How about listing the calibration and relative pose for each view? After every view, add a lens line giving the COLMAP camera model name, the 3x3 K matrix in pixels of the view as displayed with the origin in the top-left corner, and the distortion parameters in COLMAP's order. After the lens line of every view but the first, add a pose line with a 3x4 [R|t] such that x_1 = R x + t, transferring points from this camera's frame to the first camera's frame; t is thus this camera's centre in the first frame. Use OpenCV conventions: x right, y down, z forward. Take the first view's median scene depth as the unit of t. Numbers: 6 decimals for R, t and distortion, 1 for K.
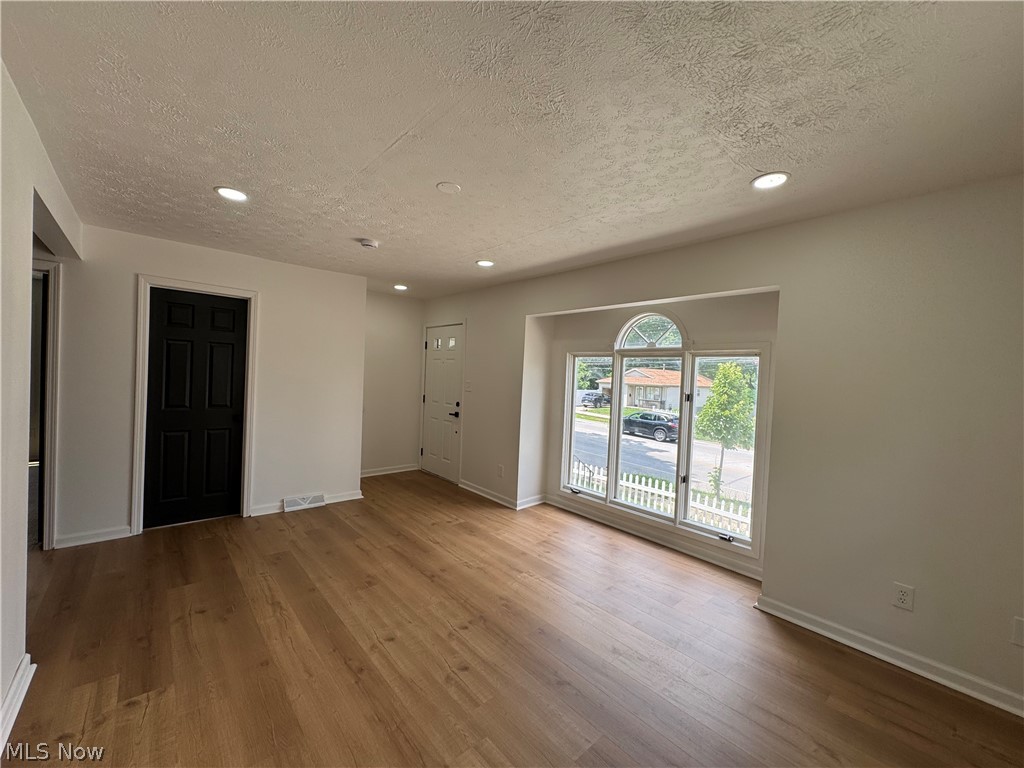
lens RADIAL K [[410.7, 0, 513.1], [0, 410.7, 382.6], [0, 0, 1]] dist [-0.004010, -0.000463]
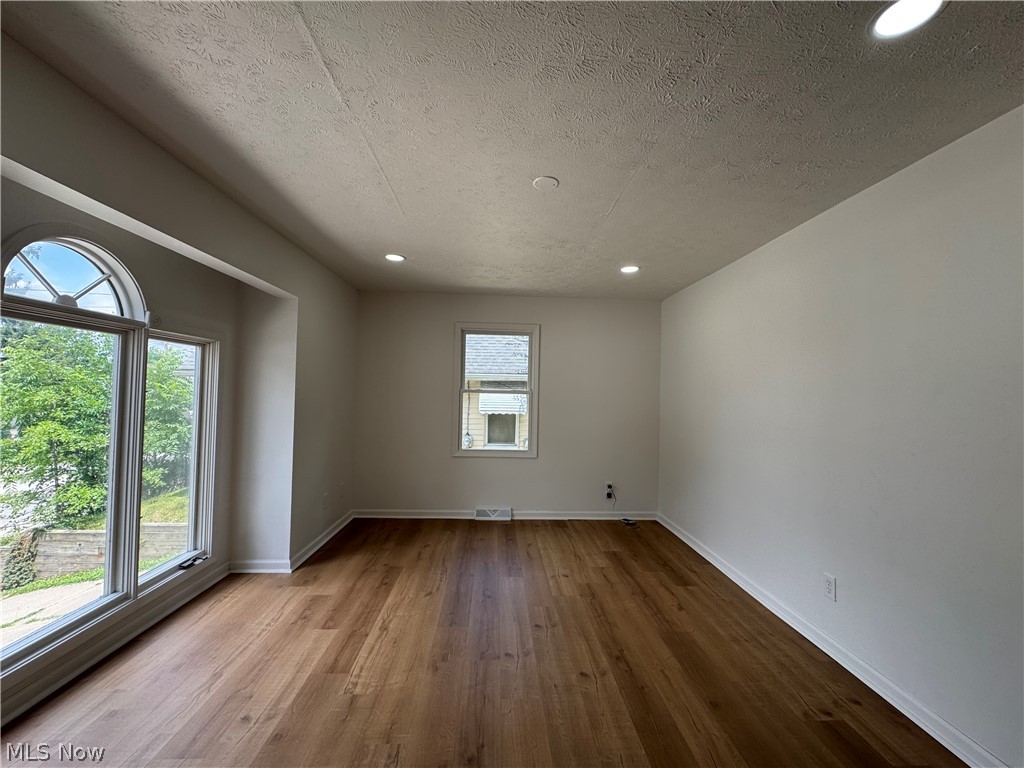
lens RADIAL K [[410.7, 0, 513.1], [0, 410.7, 382.6], [0, 0, 1]] dist [-0.004010, -0.000463]
pose [[-0.778045, -0.041680, 0.626824, -0.775984], [-0.043347, 0.998980, 0.012621, -0.038516], [-0.626711, -0.017351, -0.779058, 1.956582]]
